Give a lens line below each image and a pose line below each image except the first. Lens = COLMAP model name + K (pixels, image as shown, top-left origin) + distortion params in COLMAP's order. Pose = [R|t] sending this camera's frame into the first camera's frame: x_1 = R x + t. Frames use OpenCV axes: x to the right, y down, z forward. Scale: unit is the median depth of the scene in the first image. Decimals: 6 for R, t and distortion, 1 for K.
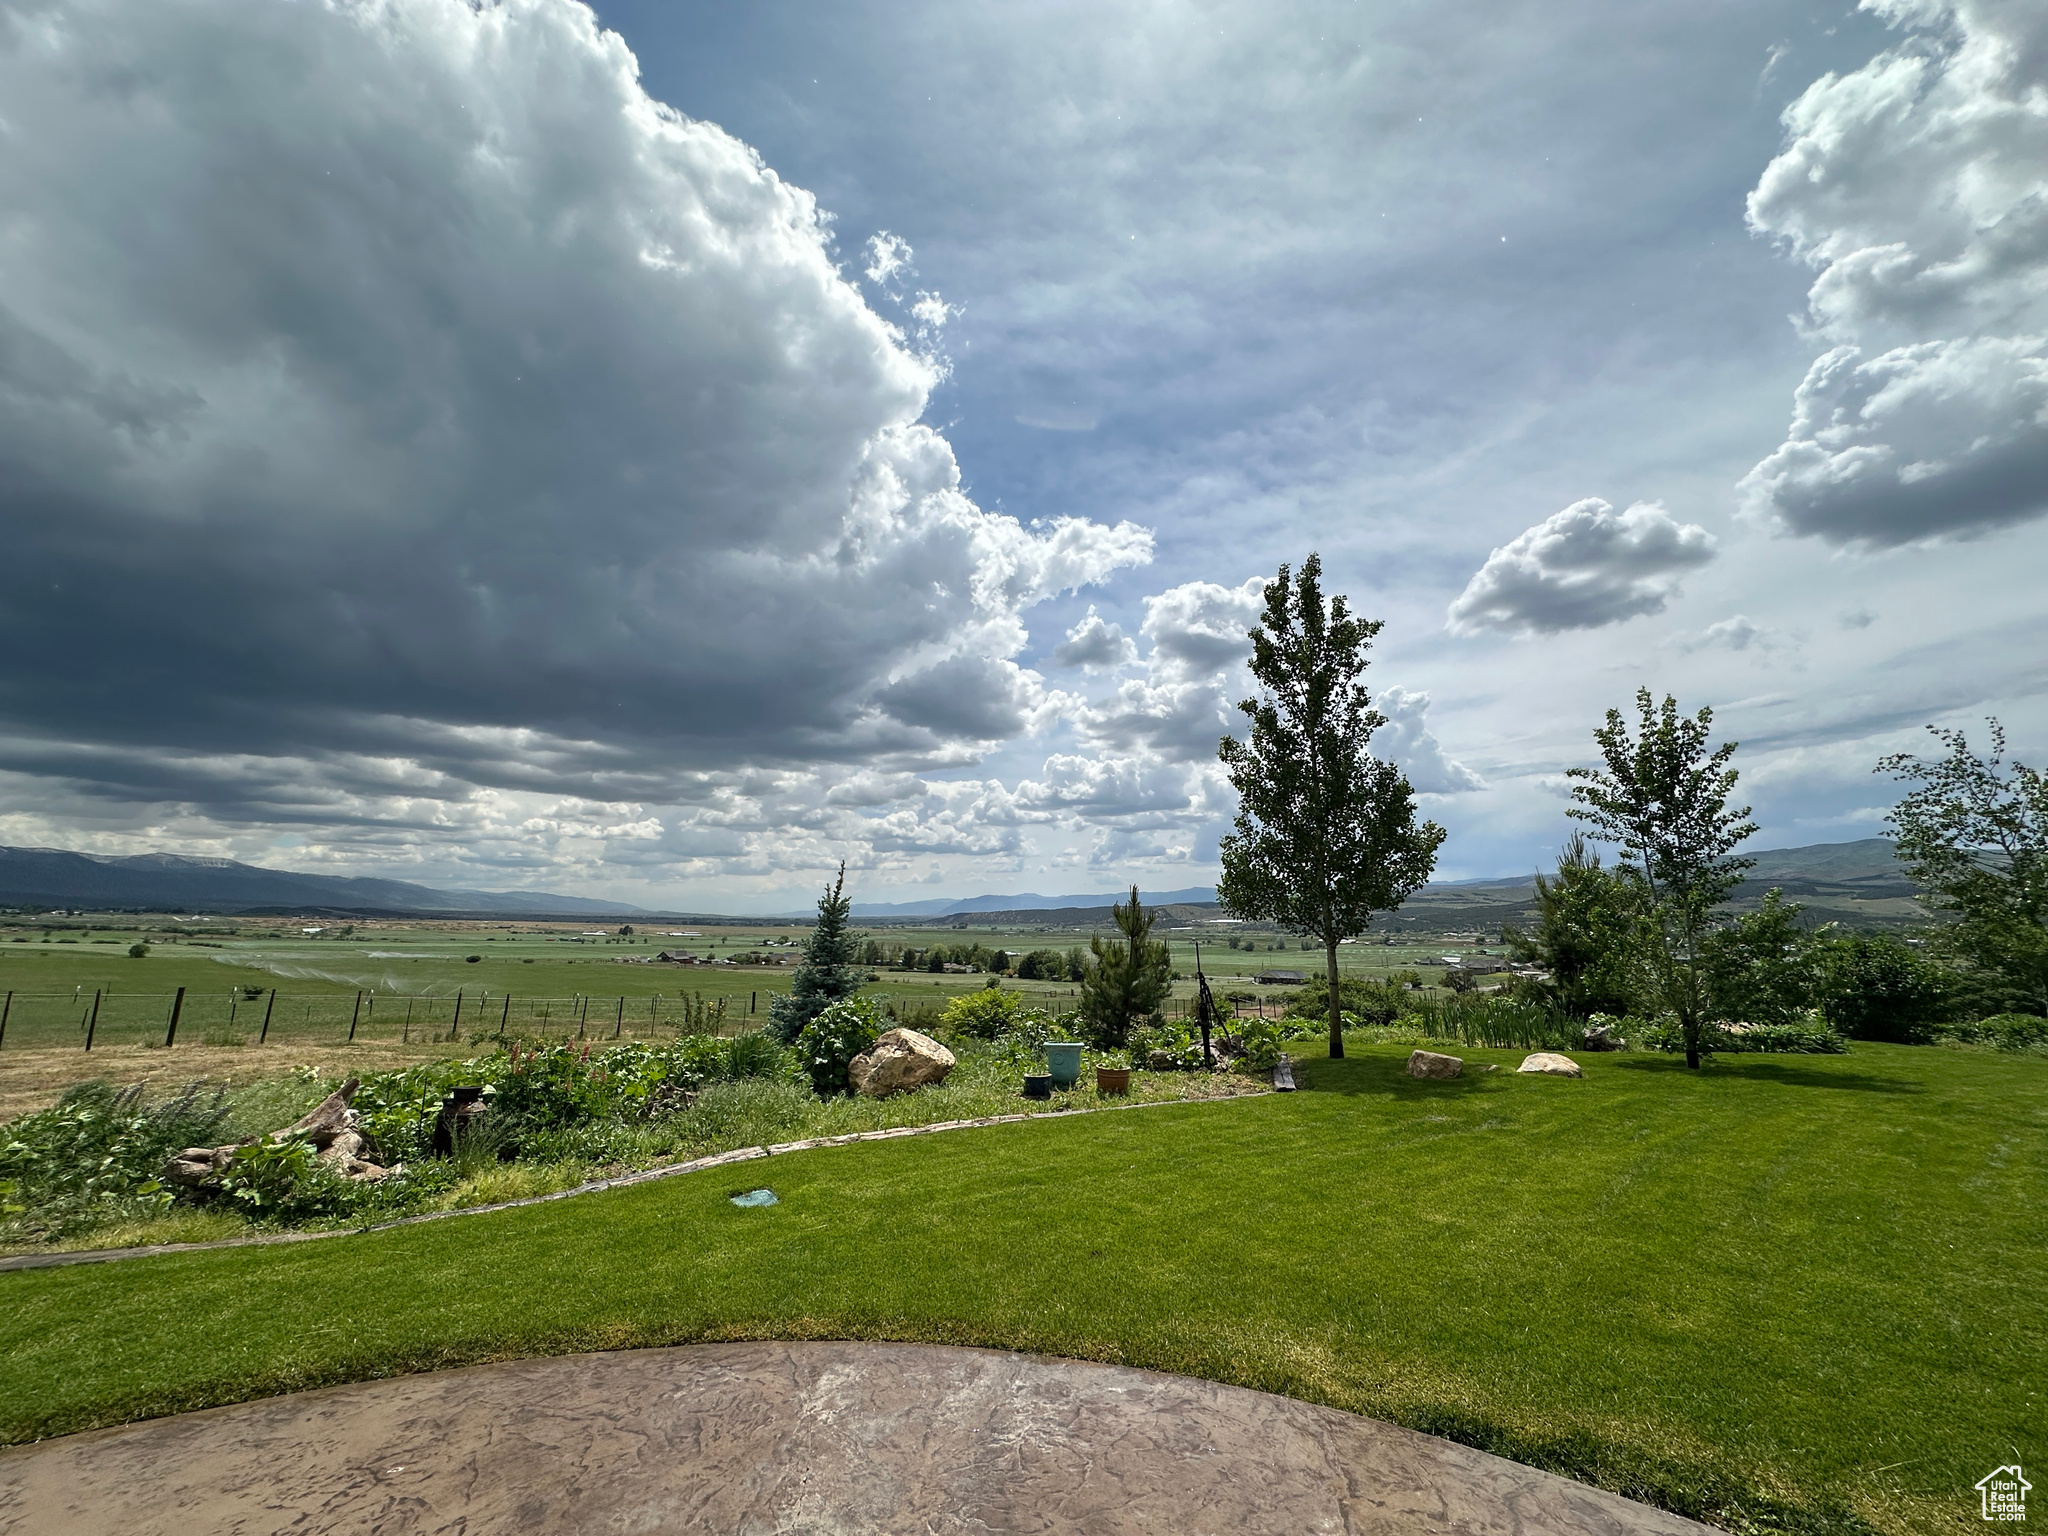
lens RADIAL K [[810.0, 0, 1024.0], [0, 810.0, 768.0], [0, 0, 1]] dist [-0.002424, 0.000029]
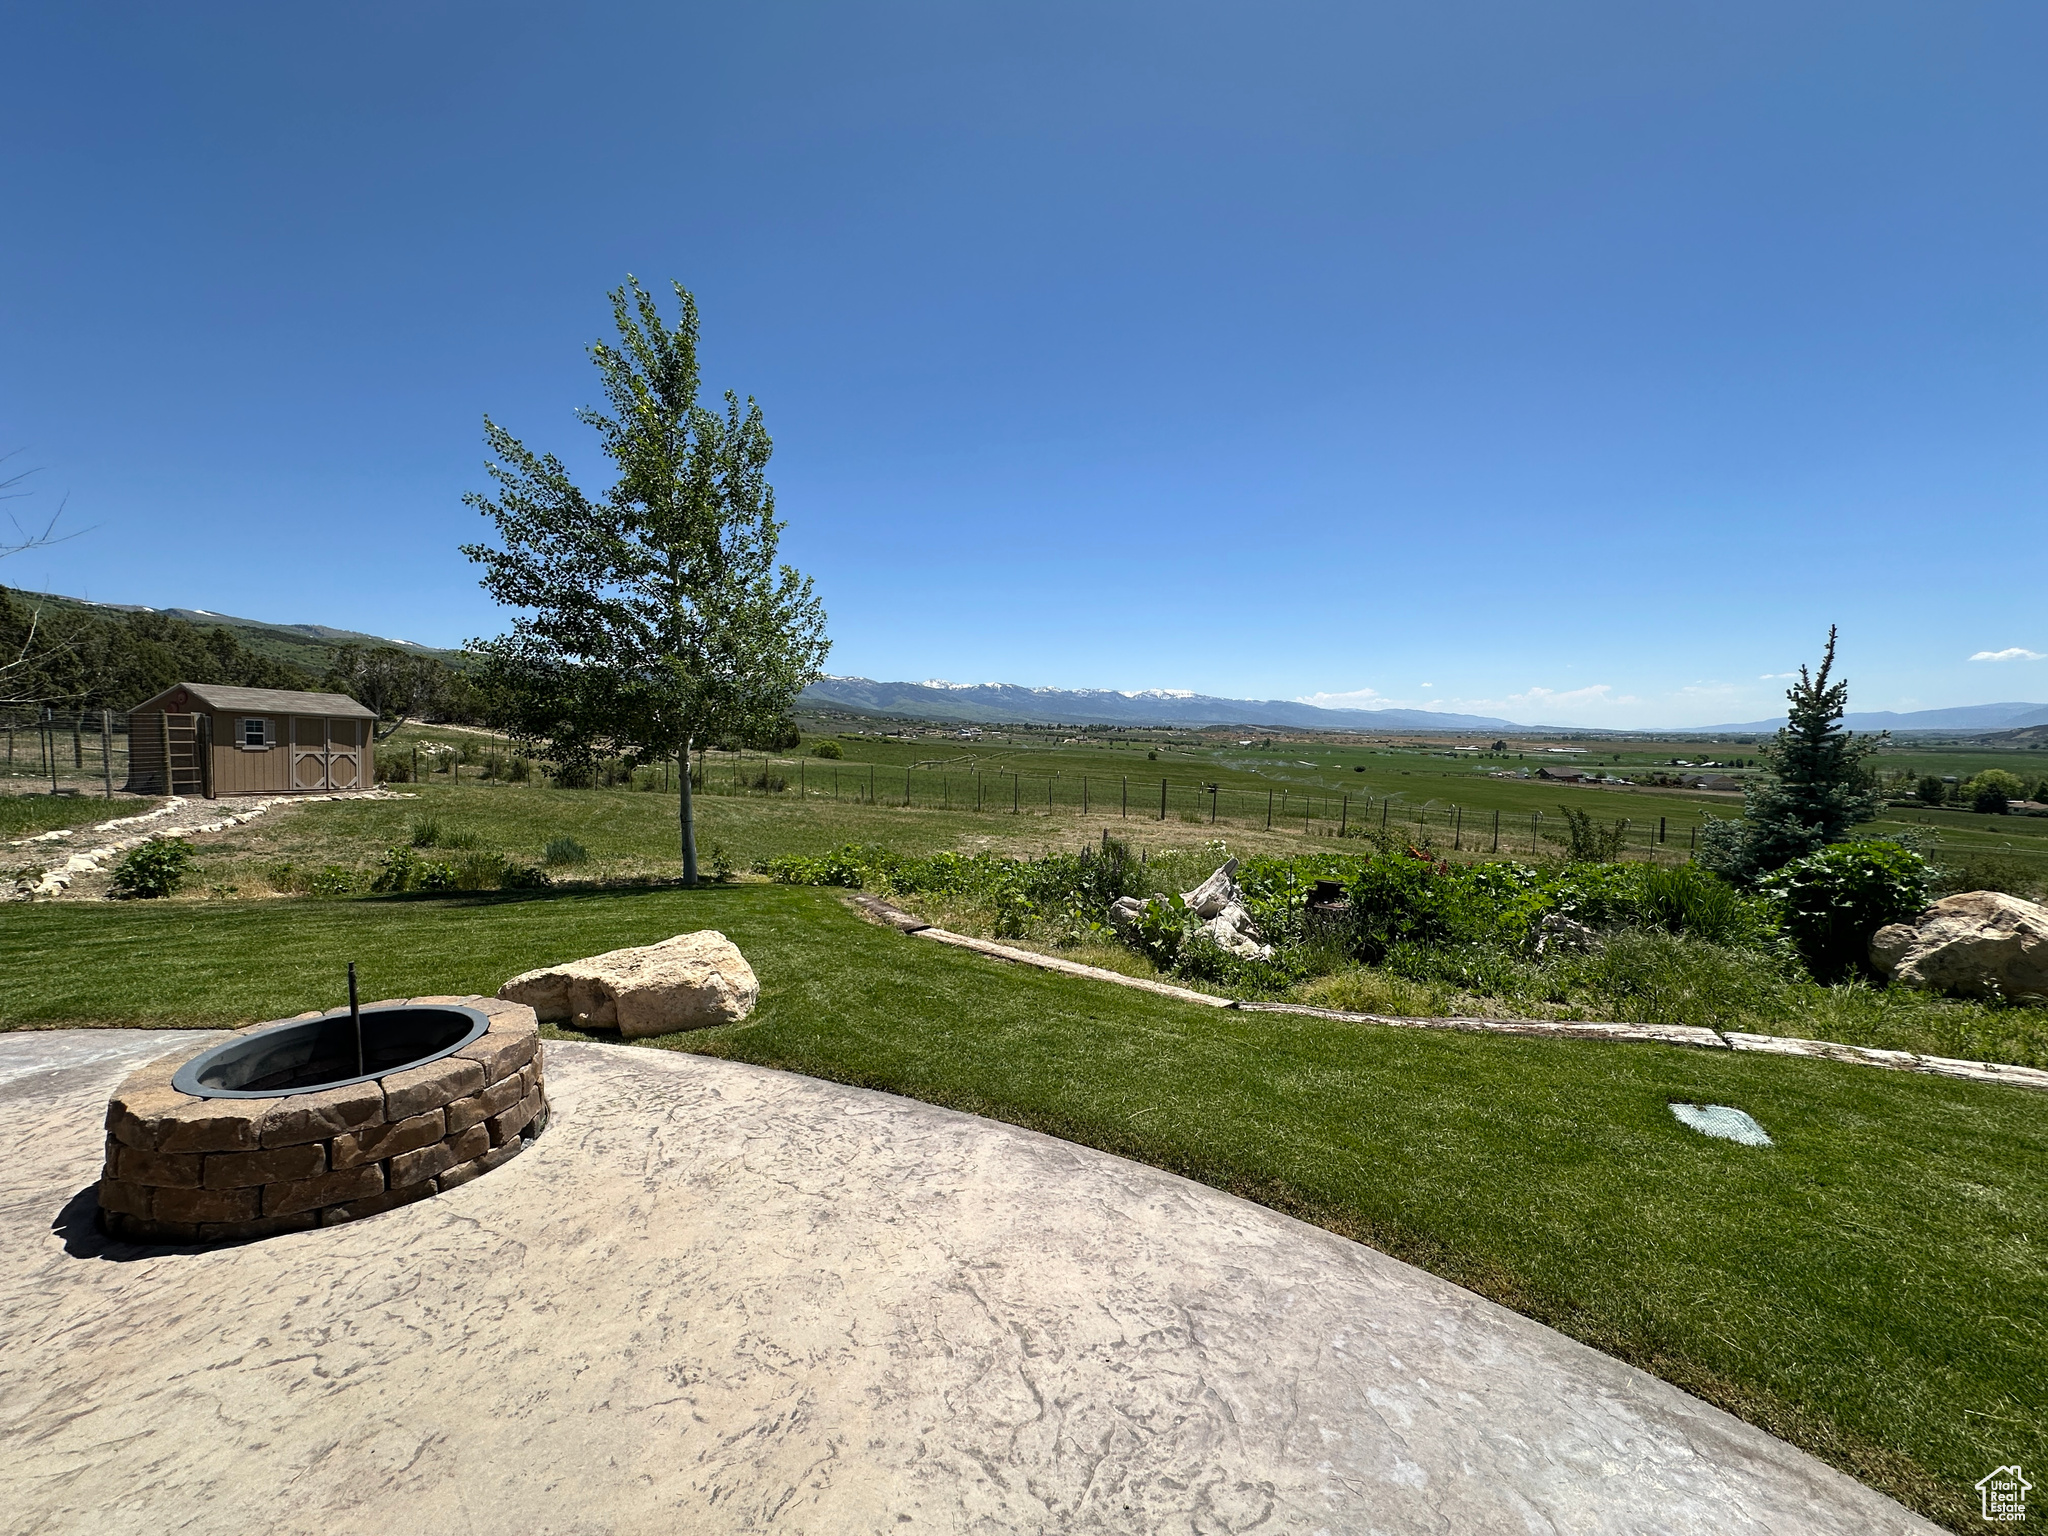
lens RADIAL K [[810.0, 0, 1024.0], [0, 810.0, 768.0], [0, 0, 1]] dist [-0.002424, 0.000029]
pose [[0.557218, 0.033493, -0.829691, -0.091637], [0.153043, 0.977926, 0.142260, 0.068148], [0.816141, -0.206248, 0.539792, 0.207065]]
